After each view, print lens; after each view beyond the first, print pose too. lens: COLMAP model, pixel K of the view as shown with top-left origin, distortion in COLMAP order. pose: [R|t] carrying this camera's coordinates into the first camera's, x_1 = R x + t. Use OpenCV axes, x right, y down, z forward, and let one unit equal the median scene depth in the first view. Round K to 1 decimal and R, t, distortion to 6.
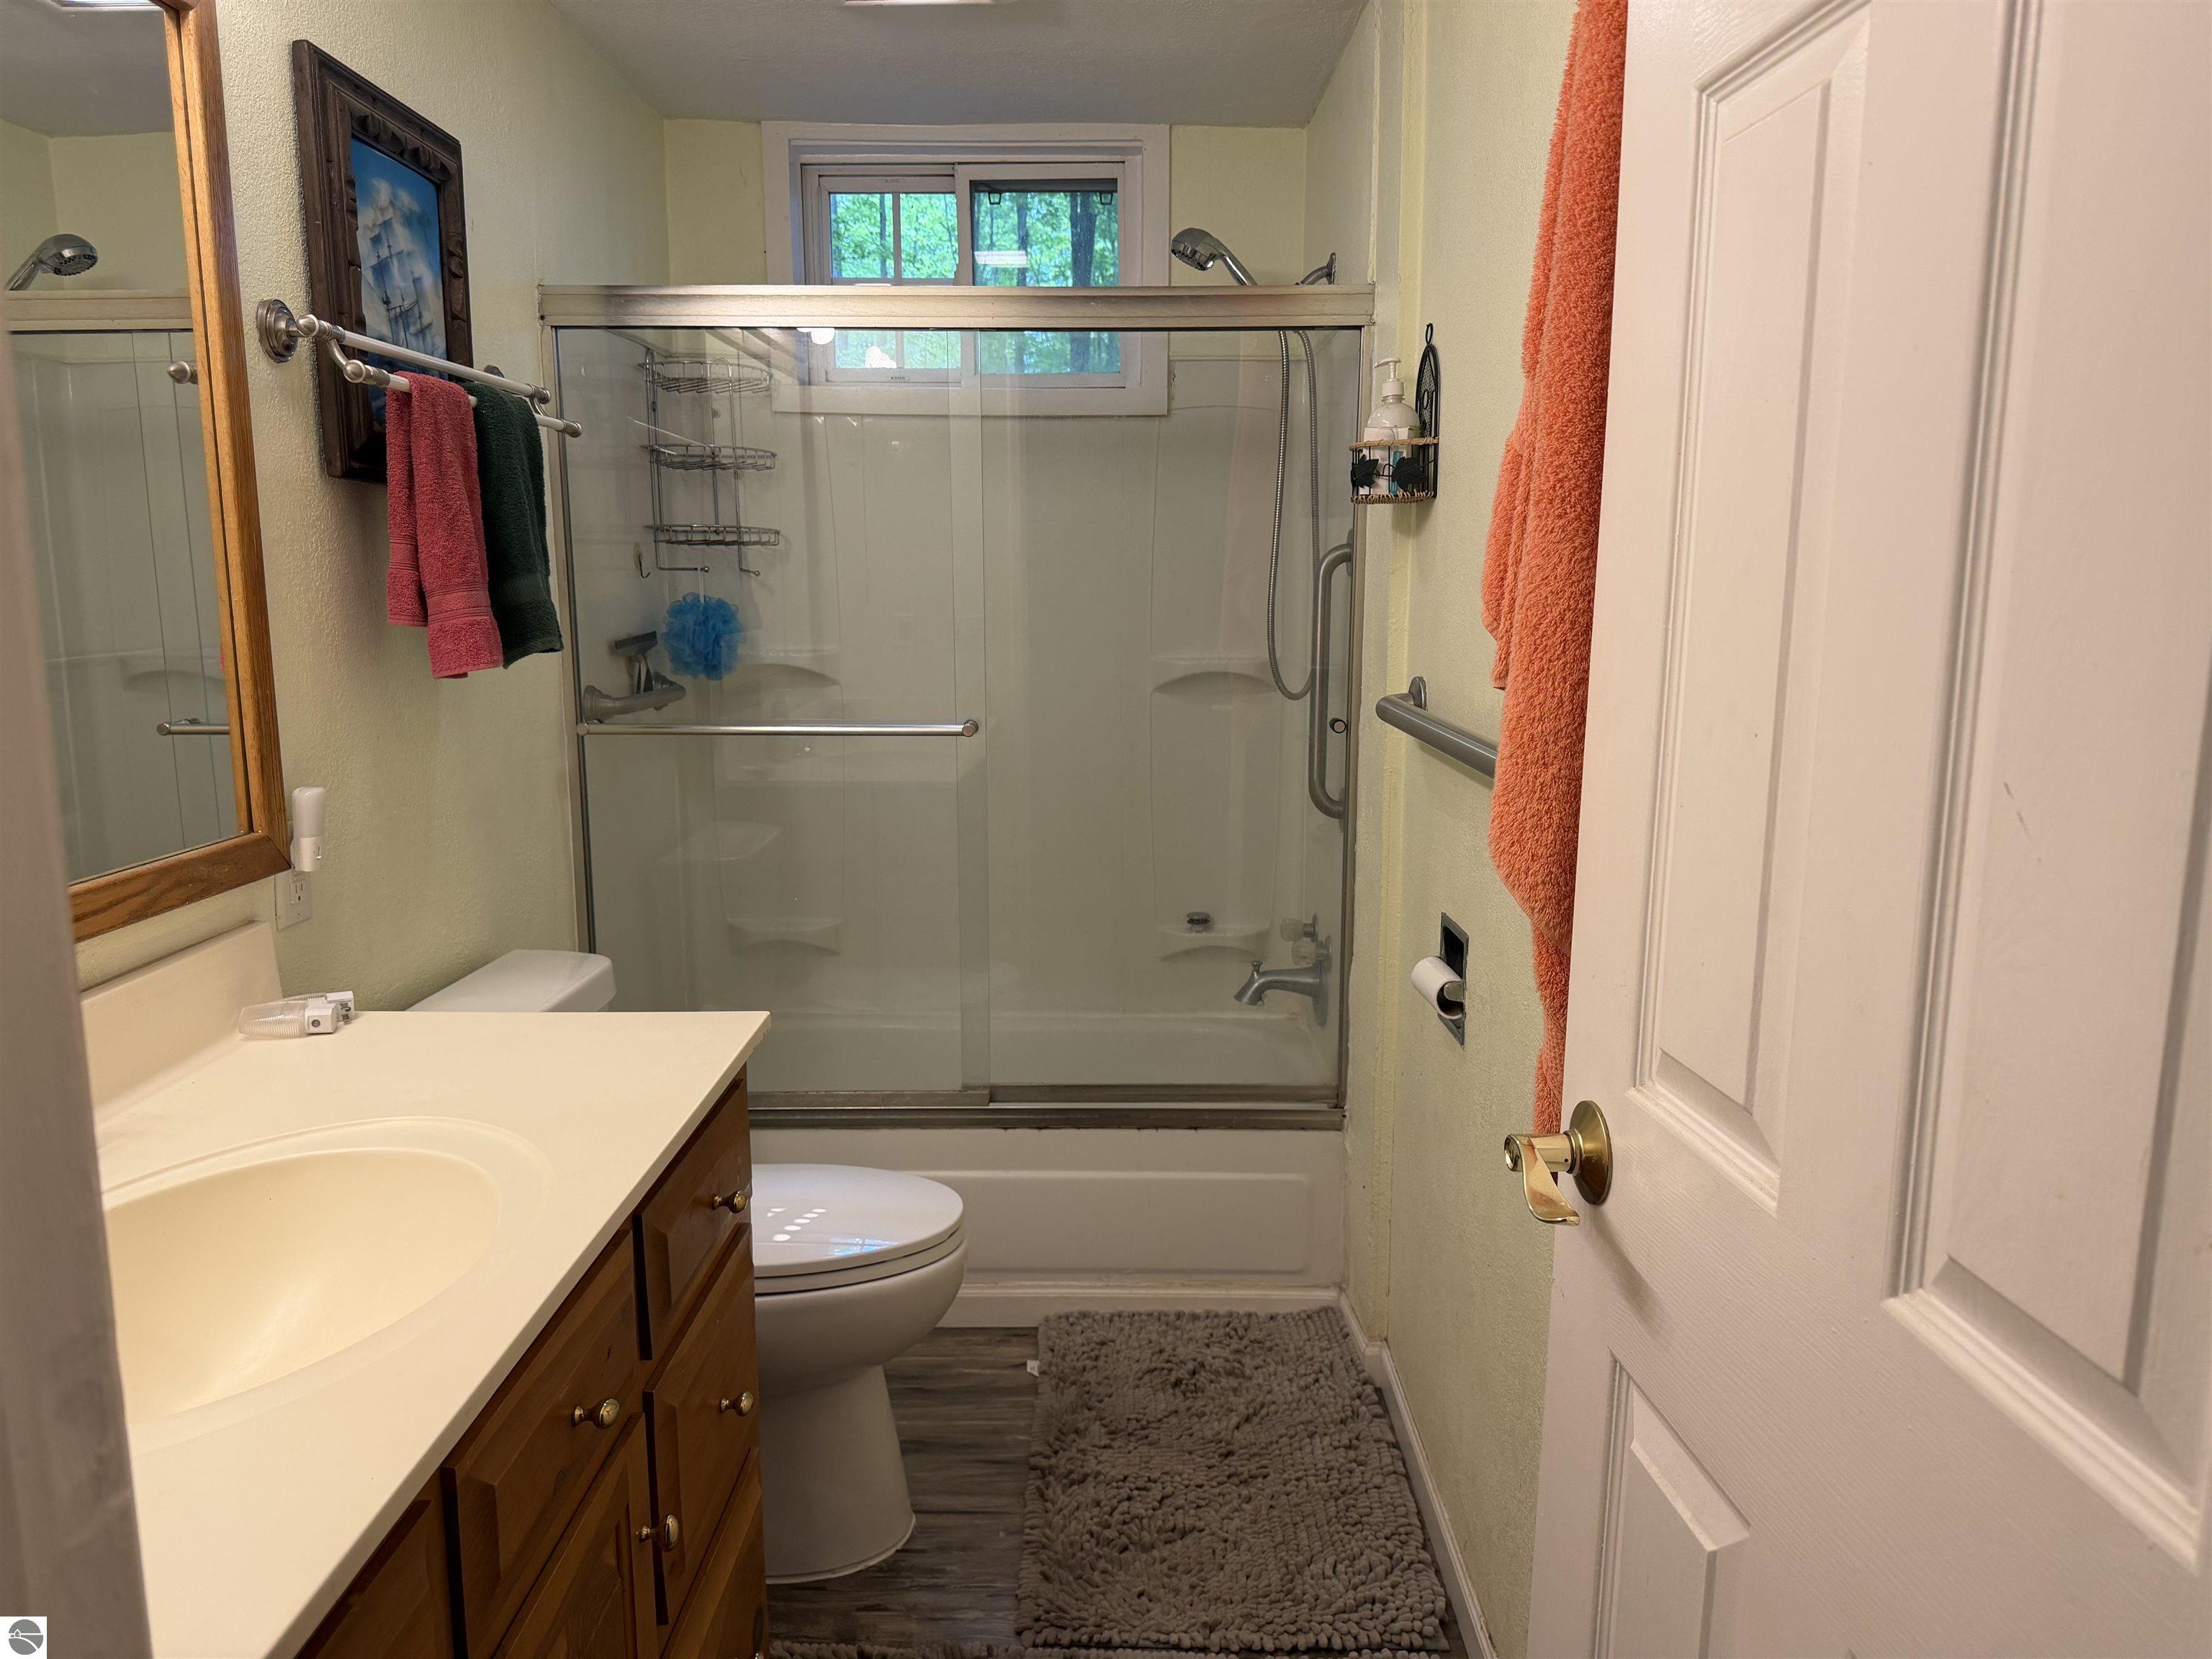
lens RADIAL K [[1506.2, 0, 1136.5], [0, 1506.2, 827.8], [0, 0, 1]] dist [0.047854, -0.109543]
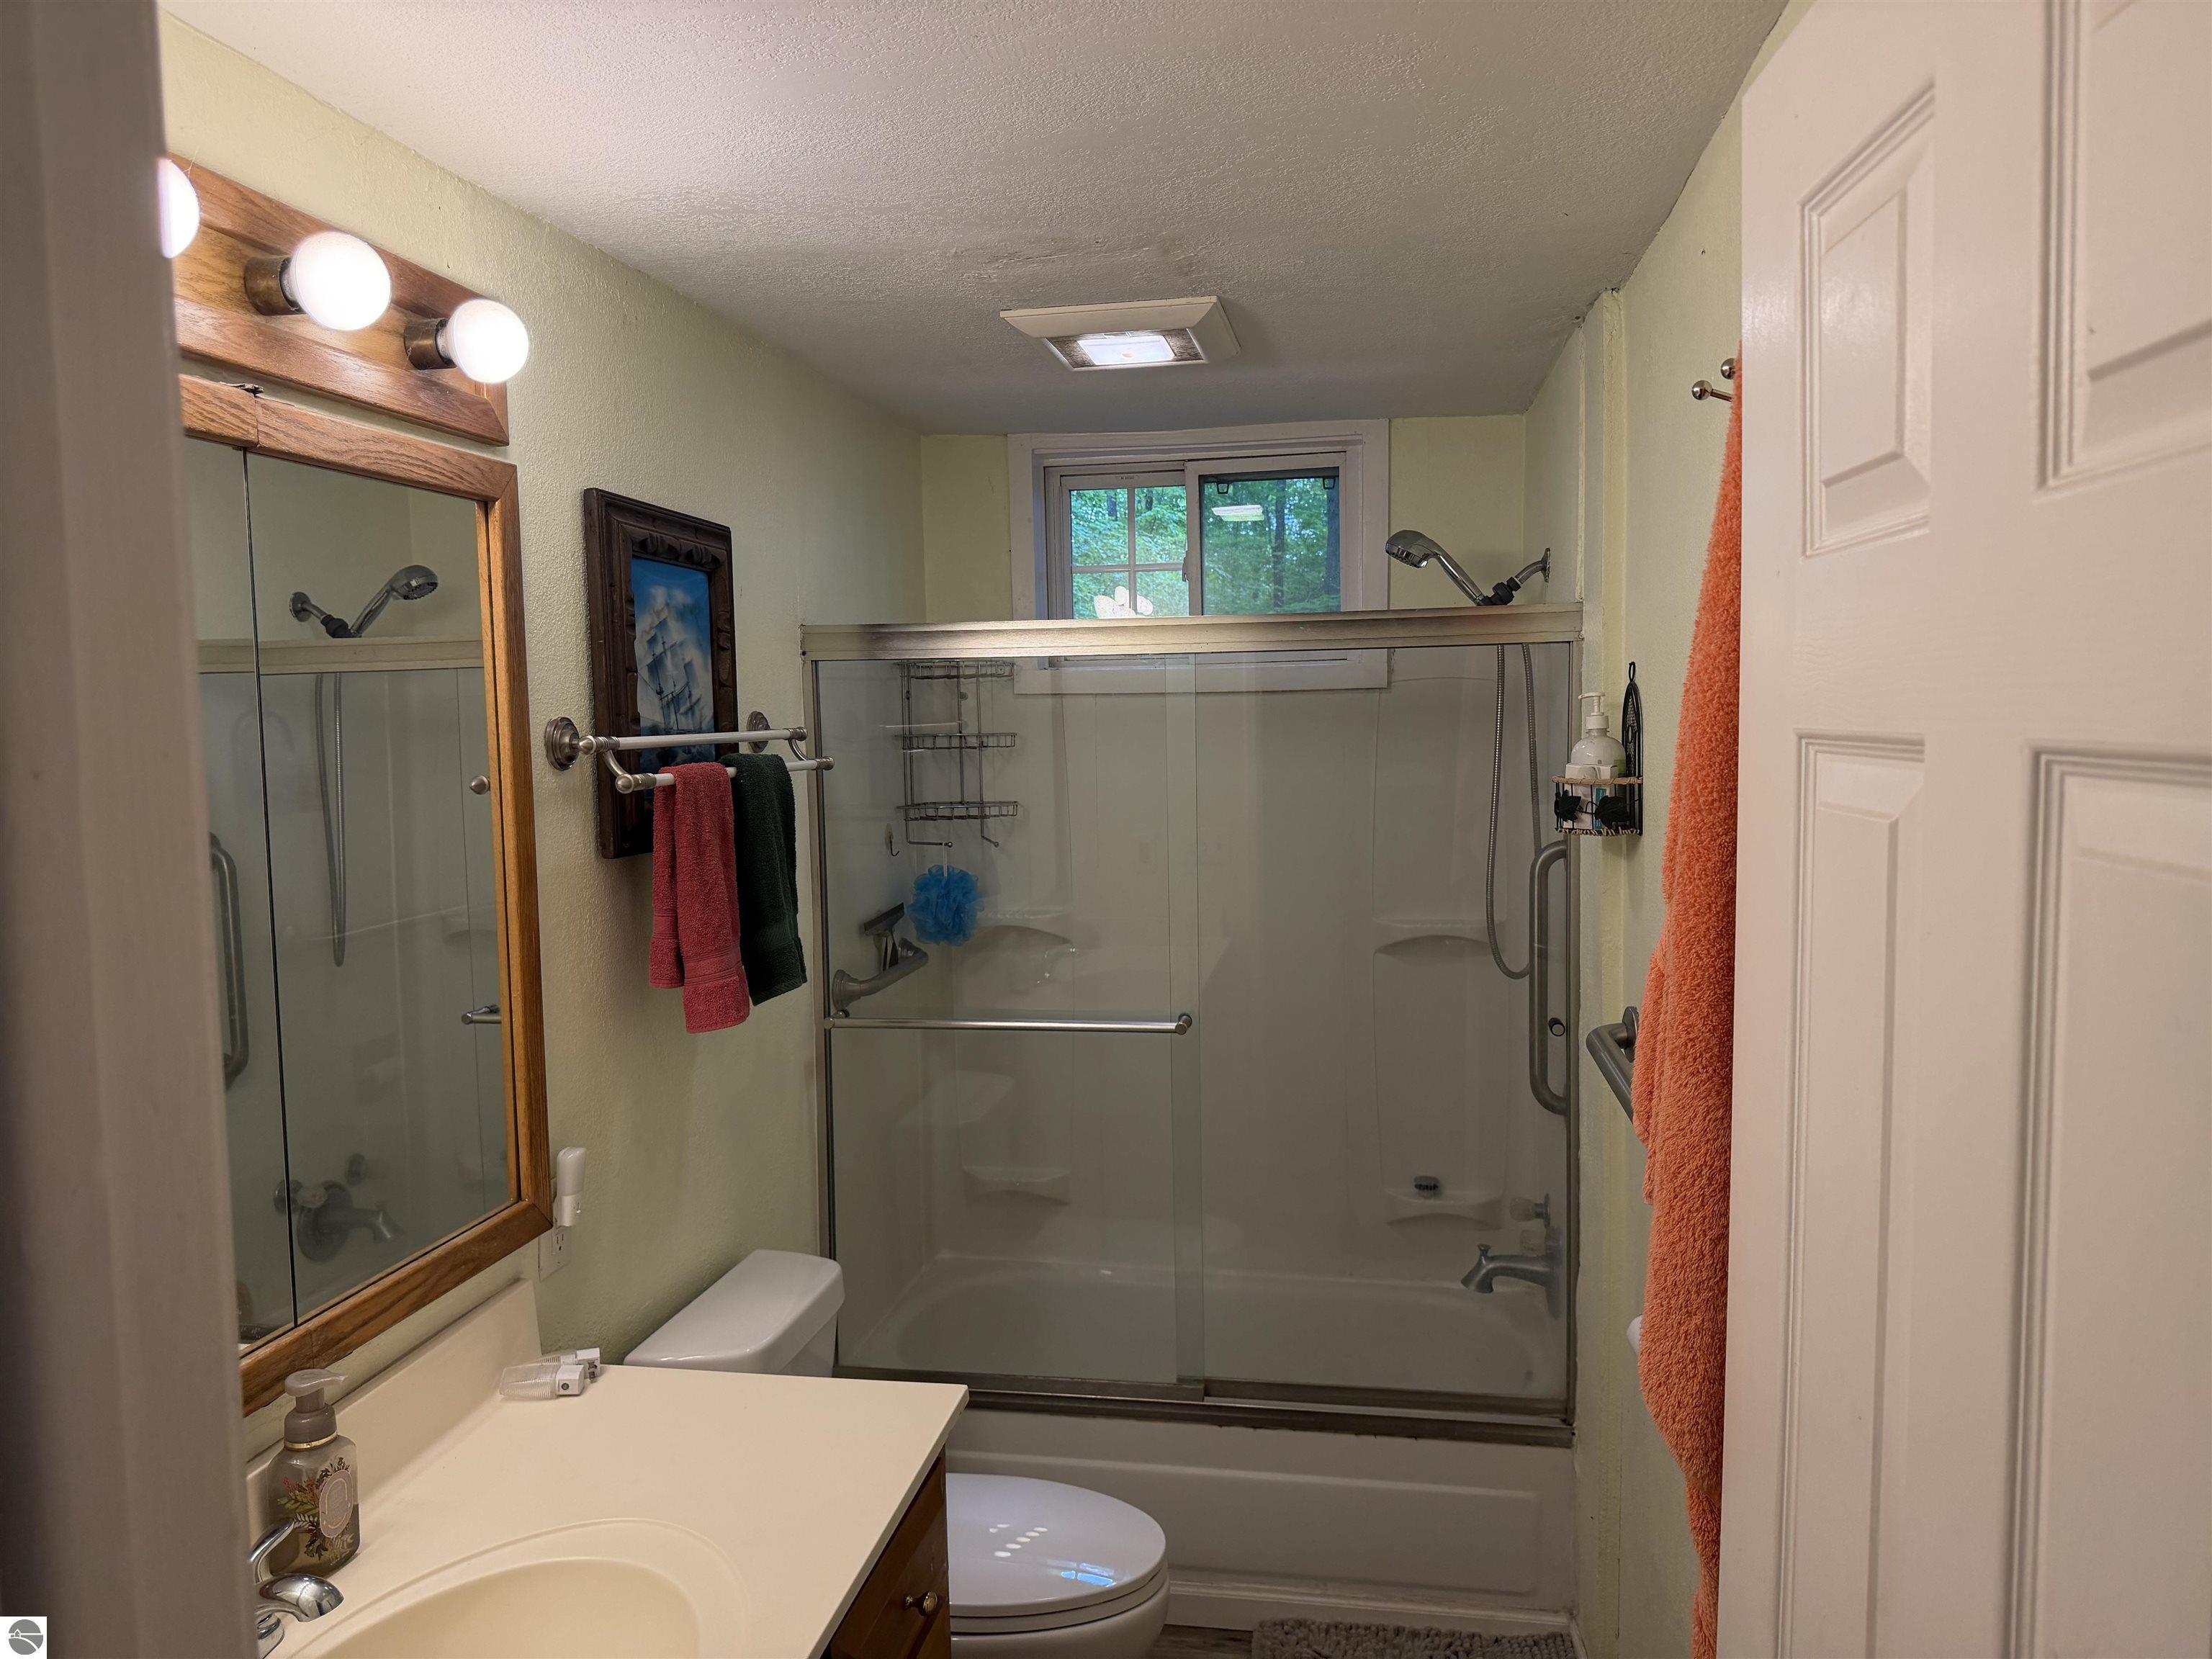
lens RADIAL K [[1506.2, 0, 1136.5], [0, 1506.2, 827.8], [0, 0, 1]] dist [0.047854, -0.109543]
pose [[0.985049, -0.005155, -0.172200, 0.042059], [-0.010834, 0.995720, -0.091784, -0.128814], [0.171936, 0.092277, 0.980777, -0.032904]]
